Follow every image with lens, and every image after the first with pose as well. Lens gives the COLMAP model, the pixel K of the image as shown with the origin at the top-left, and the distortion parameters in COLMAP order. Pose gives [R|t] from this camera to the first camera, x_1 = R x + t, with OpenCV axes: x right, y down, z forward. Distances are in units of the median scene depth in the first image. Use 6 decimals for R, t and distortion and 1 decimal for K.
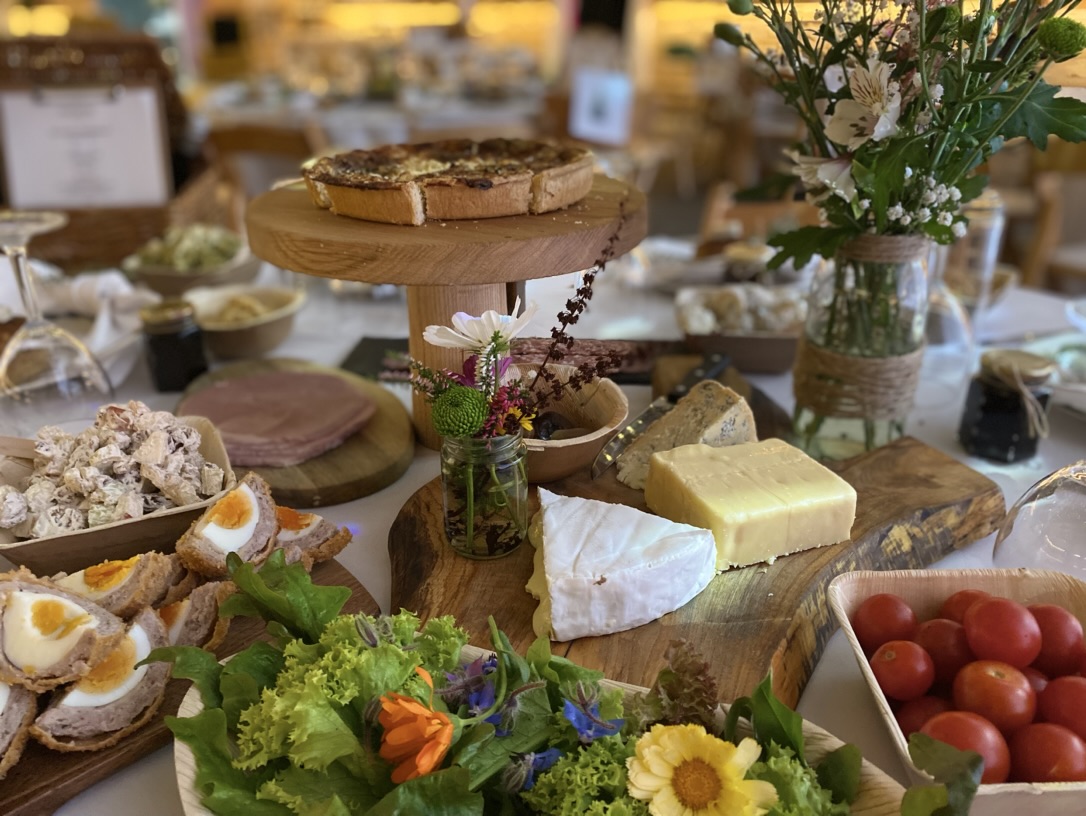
lens RADIAL K [[814.8, 0, 554.0], [0, 814.8, 408.3], [0, 0, 1]] dist [-0.003270, -0.014815]
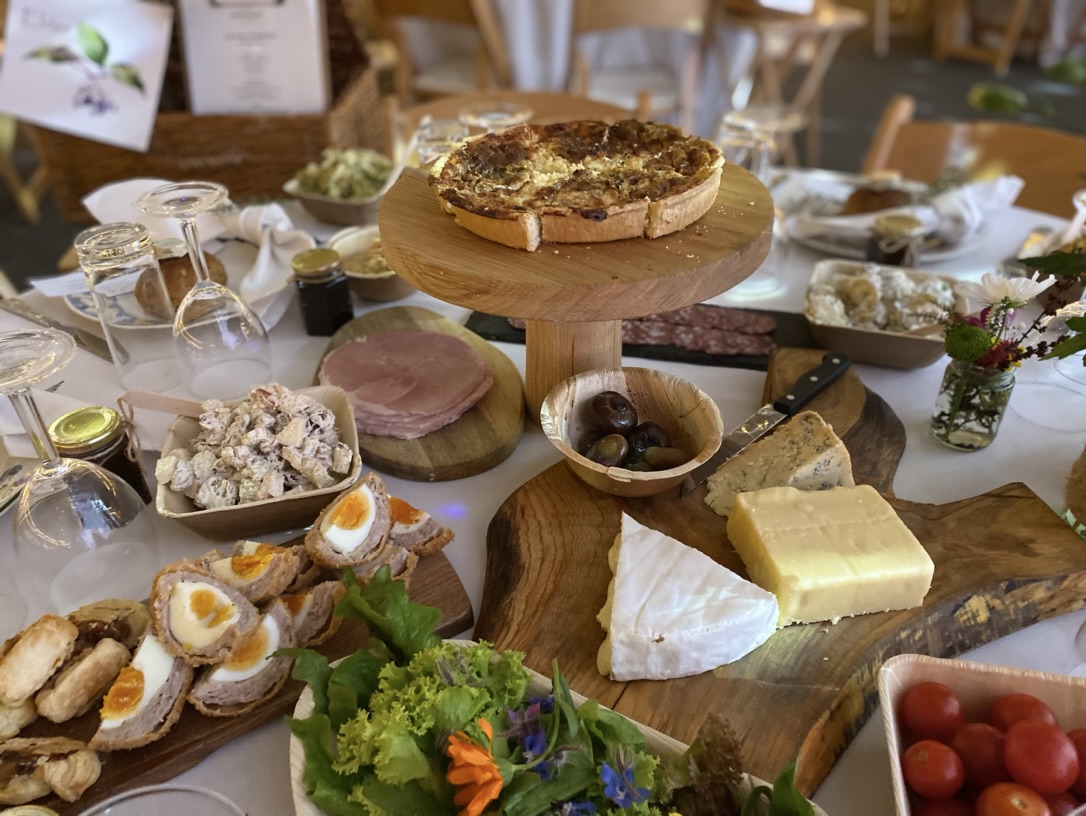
lens RADIAL K [[814.8, 0, 543.0], [0, 814.8, 405.8], [0, 0, 1]] dist [-0.003270, -0.014815]
pose [[0.977324, 0.106383, -0.183085, 0.061280], [-0.072058, 0.980121, 0.184853, -0.243150], [0.199110, -0.167468, 0.965562, -0.032872]]
